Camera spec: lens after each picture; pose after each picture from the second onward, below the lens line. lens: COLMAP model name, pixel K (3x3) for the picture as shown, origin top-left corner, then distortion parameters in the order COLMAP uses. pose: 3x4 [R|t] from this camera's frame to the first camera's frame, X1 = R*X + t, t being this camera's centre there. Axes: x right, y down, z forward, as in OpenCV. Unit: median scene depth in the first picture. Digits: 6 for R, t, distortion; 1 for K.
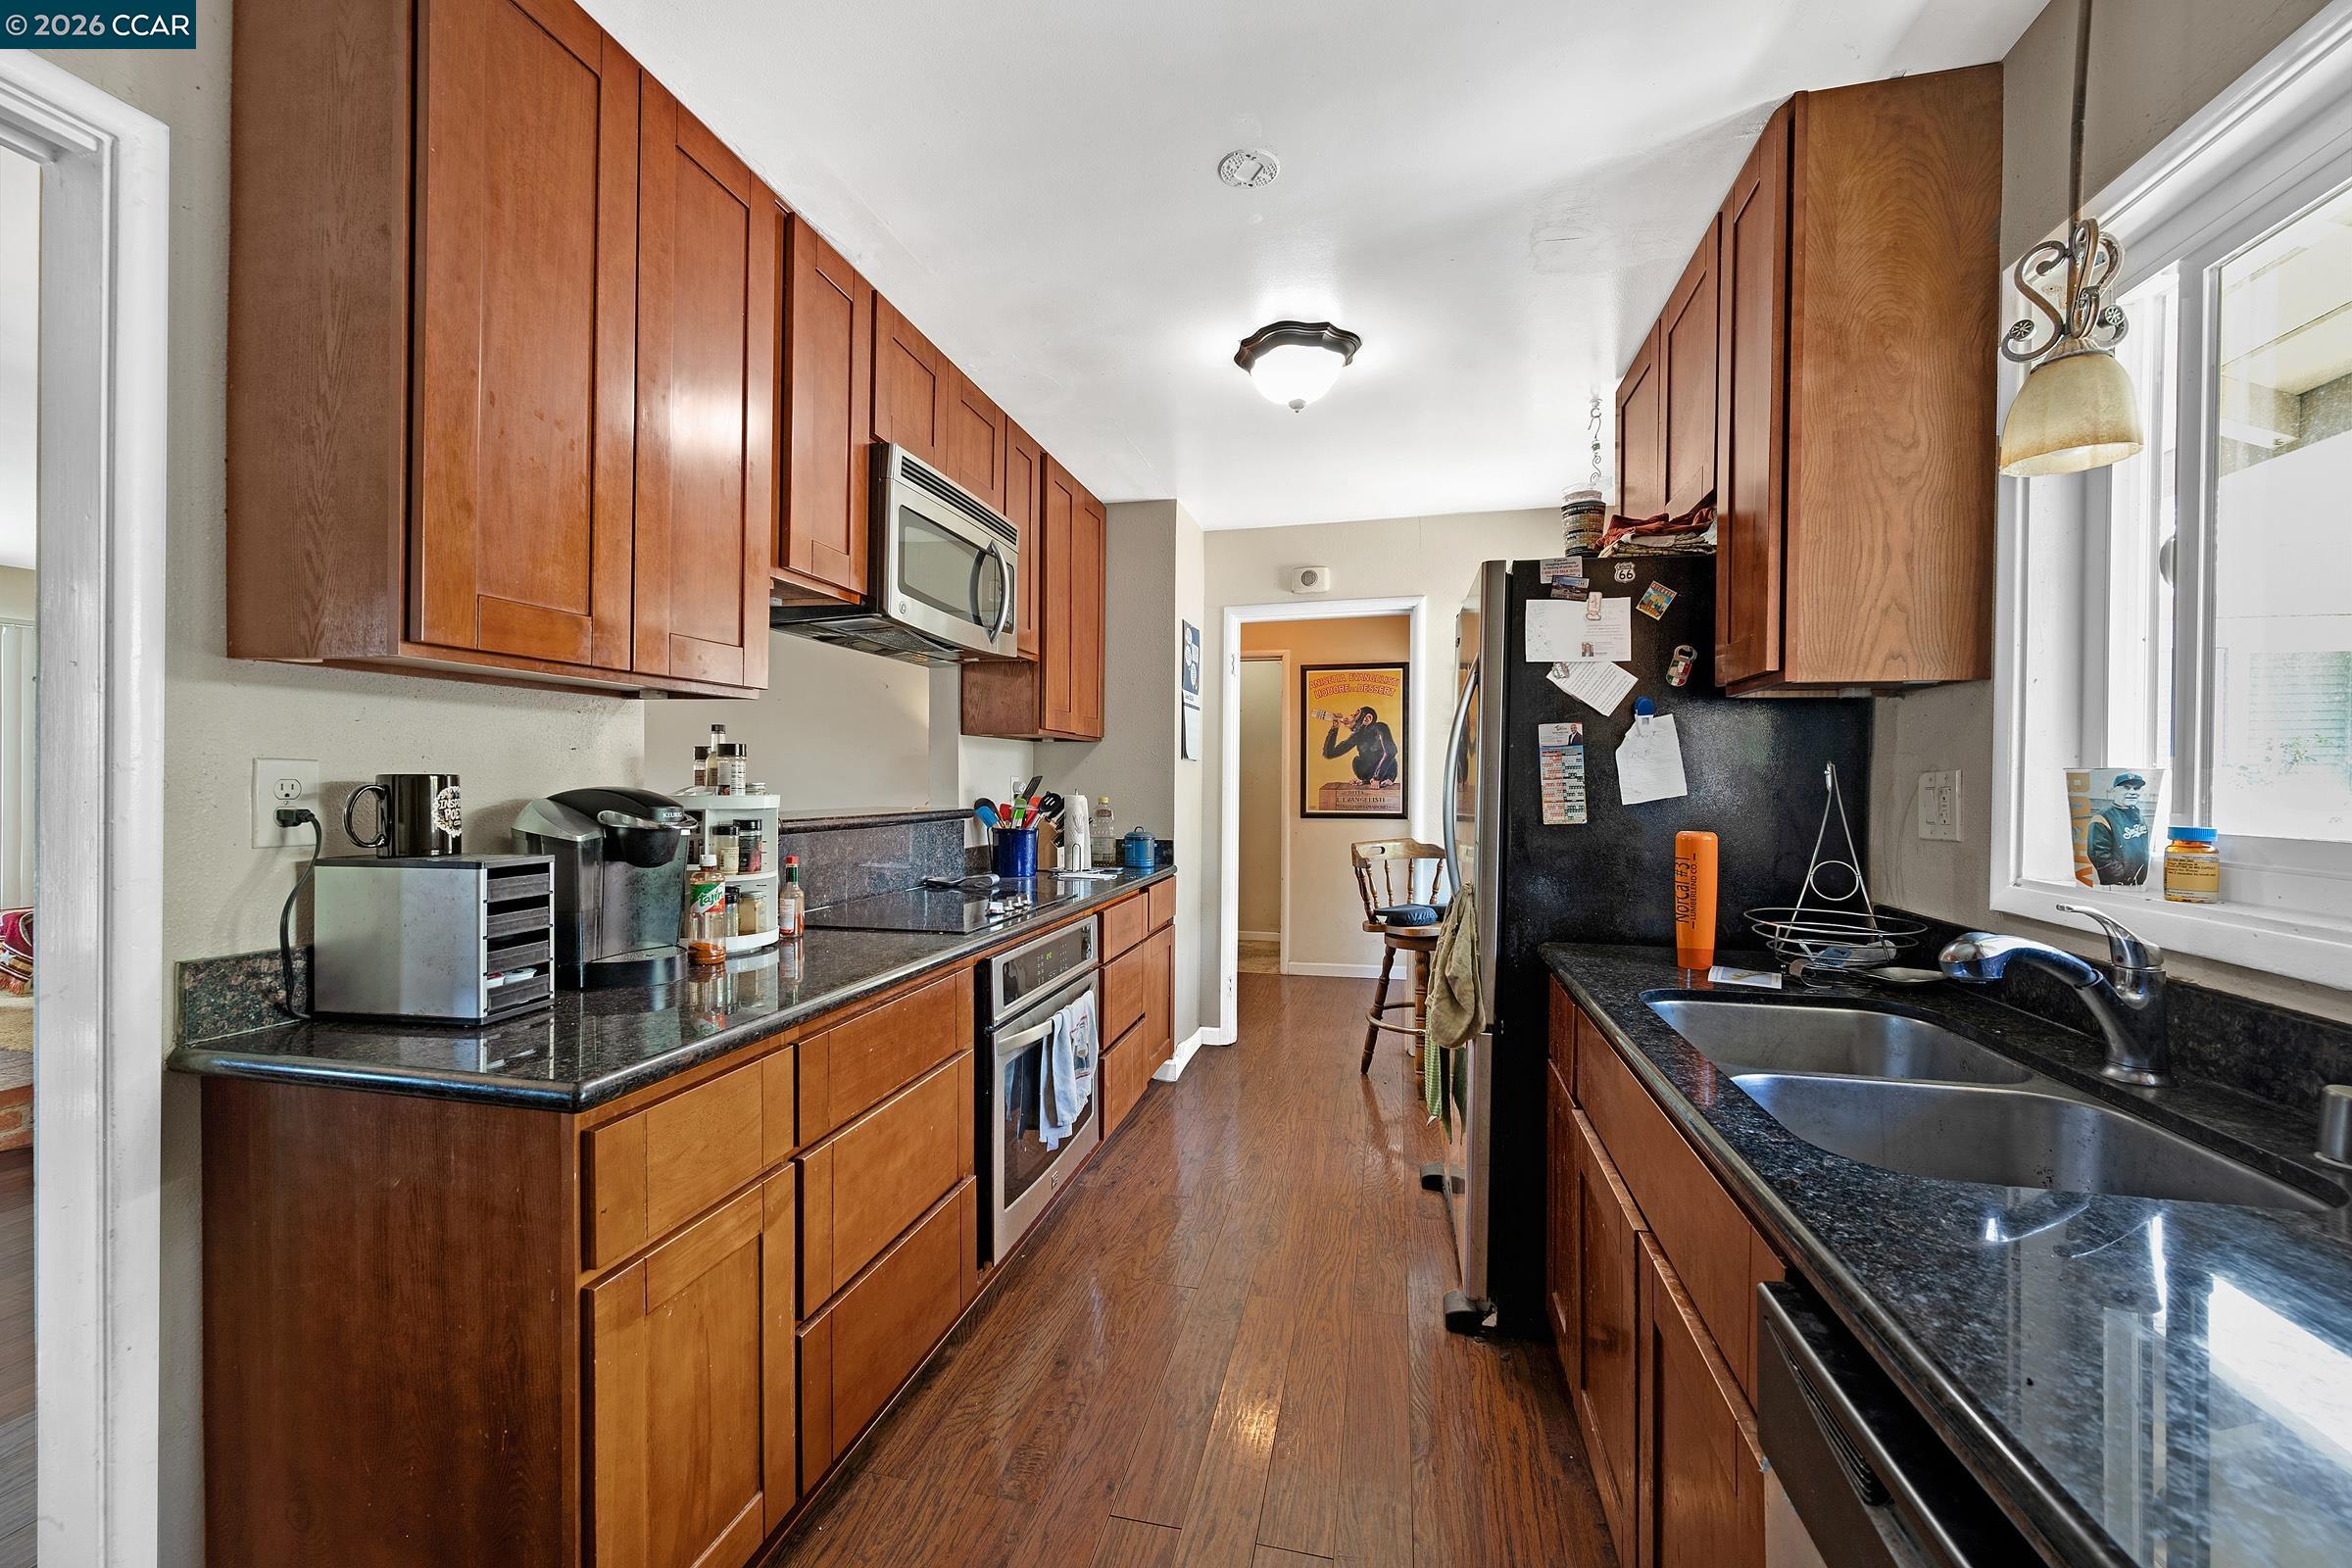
lens RADIAL K [[932.9, 0, 1175.5], [0, 932.9, 782.6], [0, 0, 1]] dist [-0.000355, -0.000054]
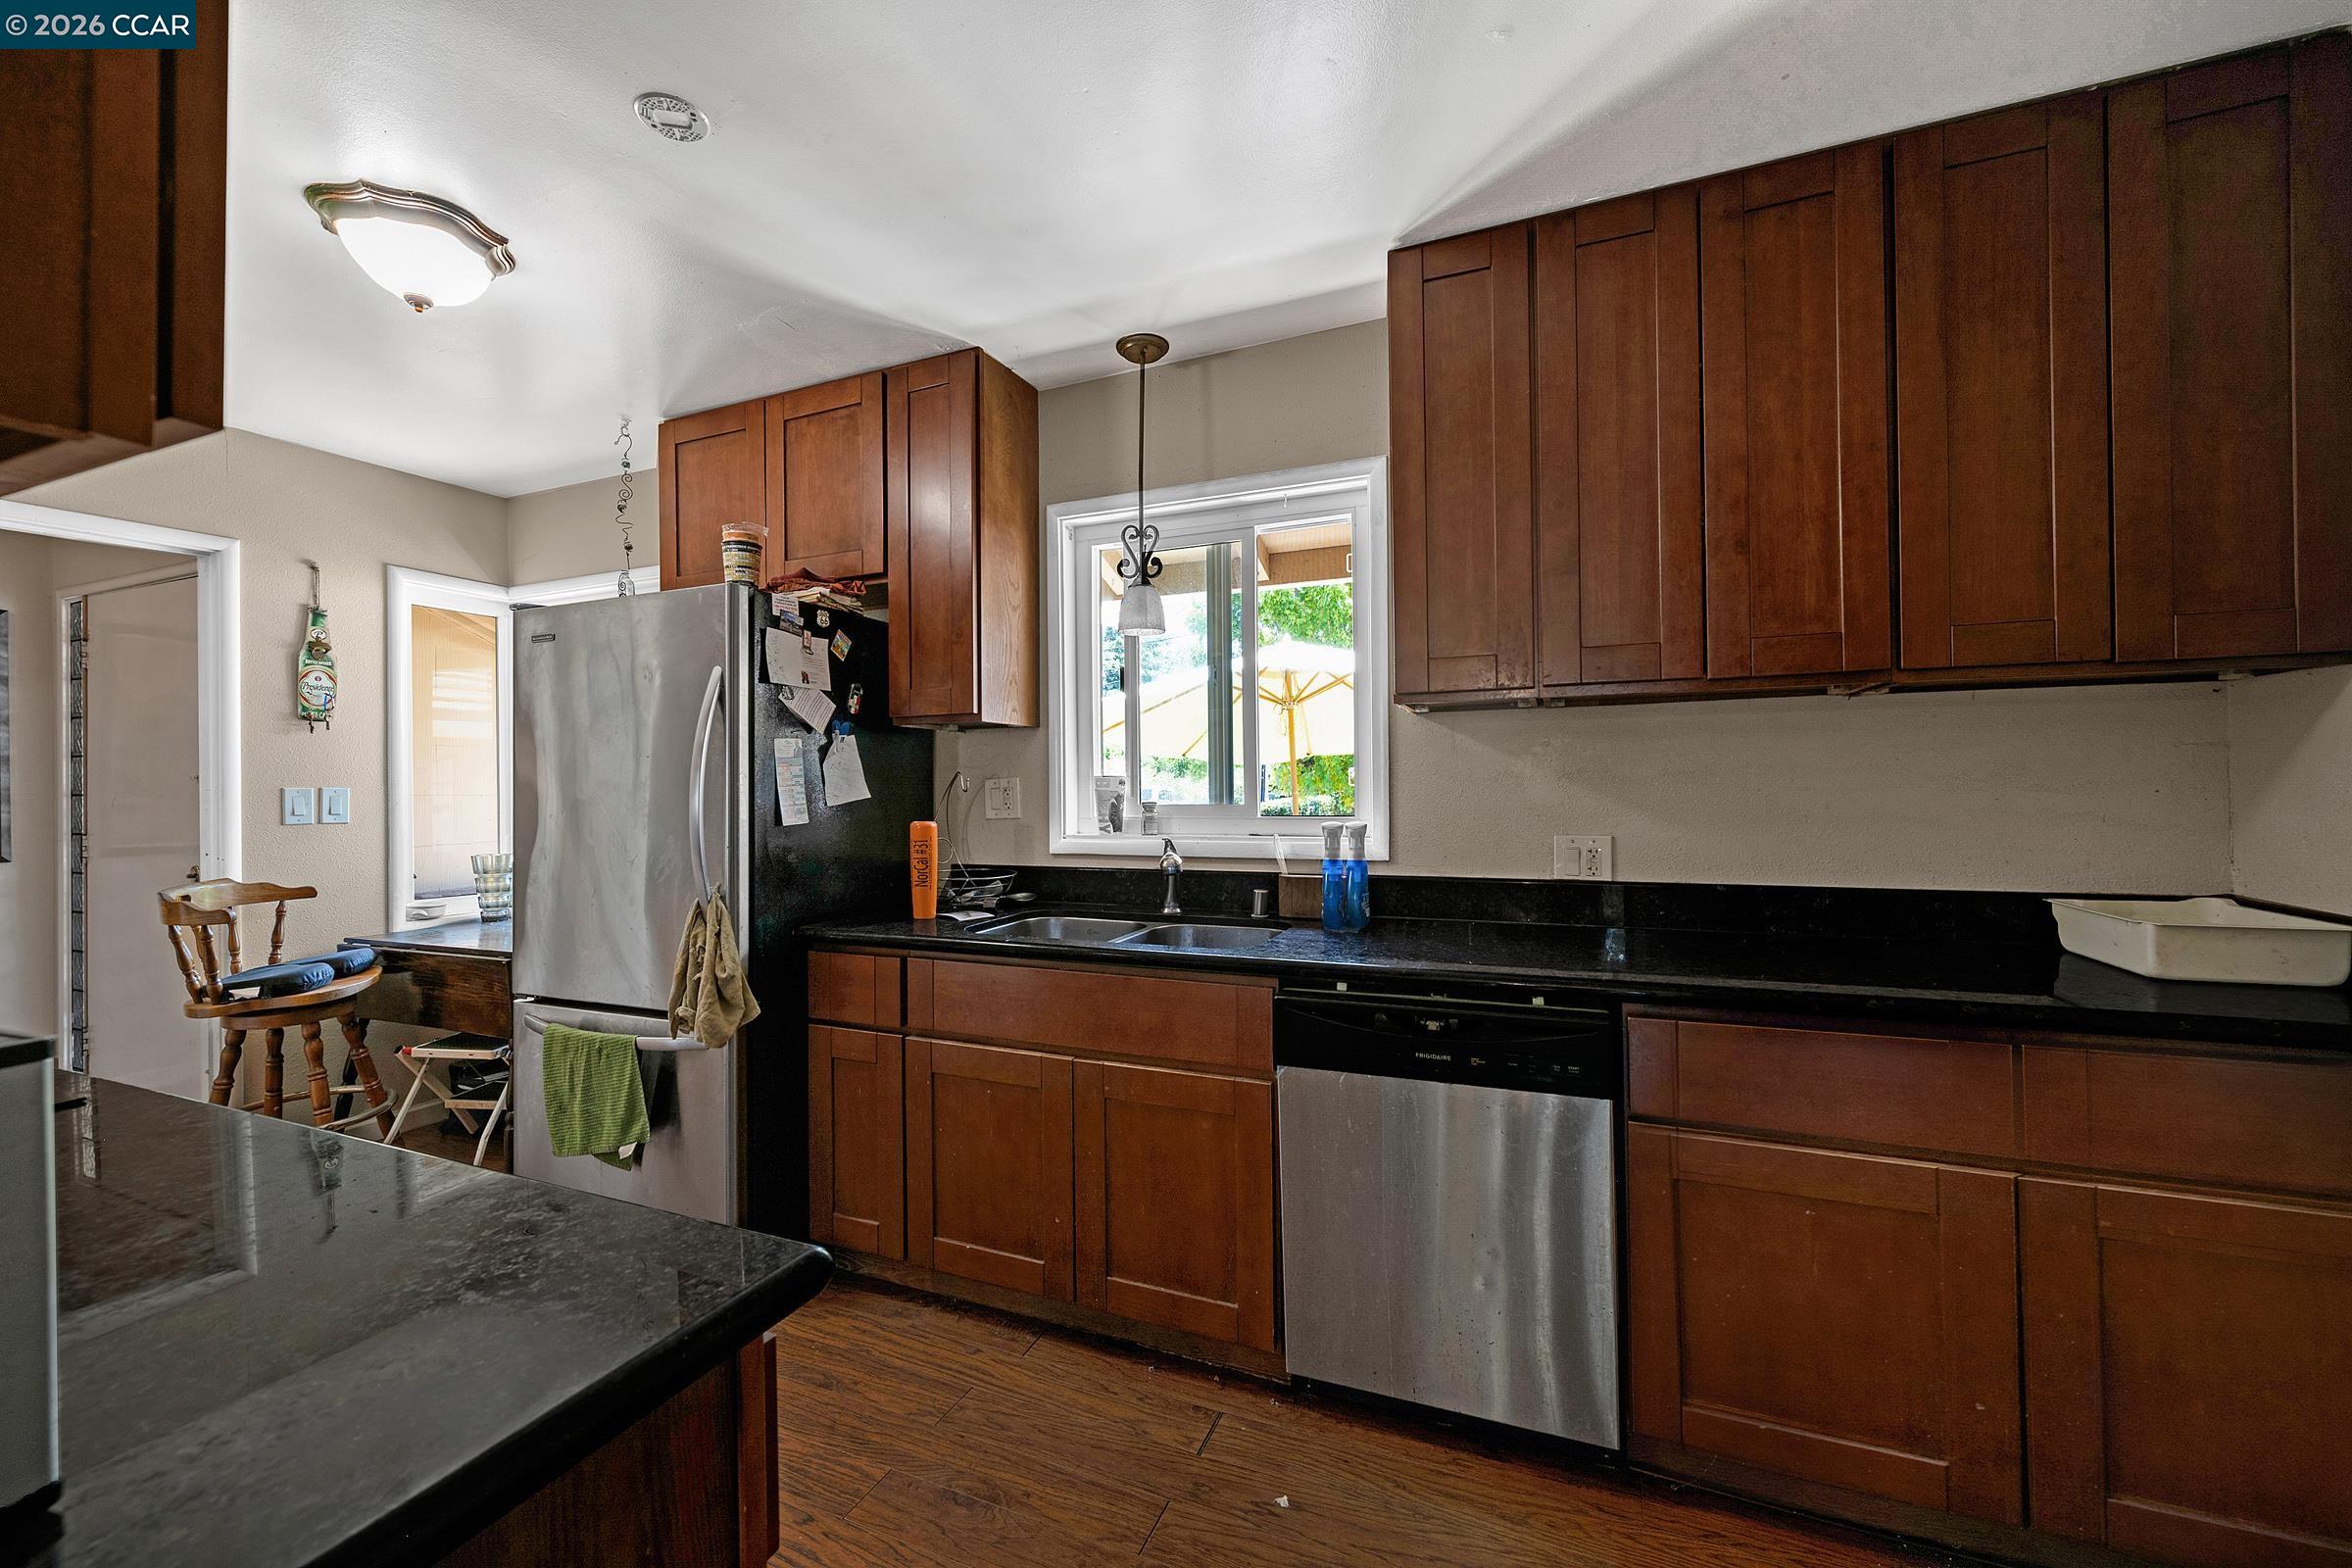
lens RADIAL K [[932.9, 0, 1171.3], [0, 932.9, 776.7], [0, 0, 1]] dist [-0.000355, -0.000054]
pose [[0.161639, -0.001612, 0.986849, -0.666968], [0.017228, 0.999851, -0.001189, -0.006177], [-0.986700, 0.017194, 0.161643, 0.348283]]
